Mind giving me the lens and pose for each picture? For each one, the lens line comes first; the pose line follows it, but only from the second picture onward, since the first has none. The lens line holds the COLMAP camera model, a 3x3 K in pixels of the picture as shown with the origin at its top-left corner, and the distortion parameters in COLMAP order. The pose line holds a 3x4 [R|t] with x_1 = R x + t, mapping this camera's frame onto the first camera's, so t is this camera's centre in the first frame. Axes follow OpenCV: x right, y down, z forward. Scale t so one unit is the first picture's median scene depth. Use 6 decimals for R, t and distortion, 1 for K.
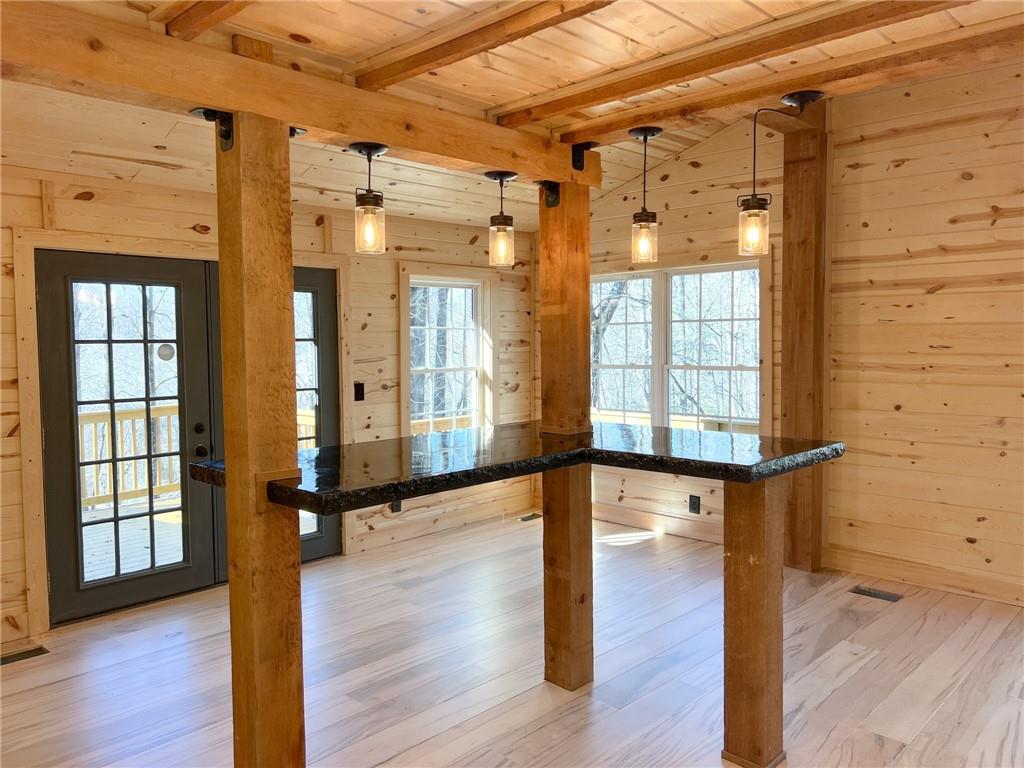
lens RADIAL K [[780.4, 0, 476.4], [0, 780.4, 387.7], [0, 0, 1]] dist [0.054416, -0.061731]
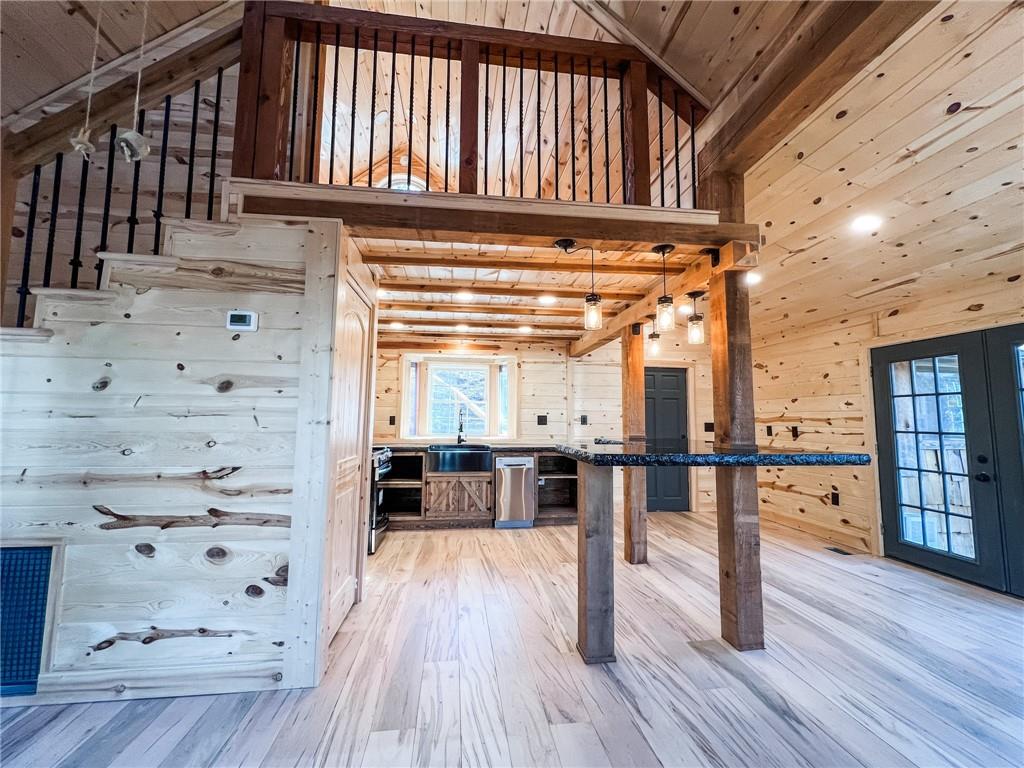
lens RADIAL K [[418.9, 0, 515.2], [0, 418.9, 385.8], [0, 0, 1]] dist [0.000195, -0.000669]
pose [[-0.603720, -0.060567, -0.794892, 0.663180], [-0.051196, 0.997997, -0.037160, -0.004113], [0.795551, 0.018261, -0.605612, 0.807095]]
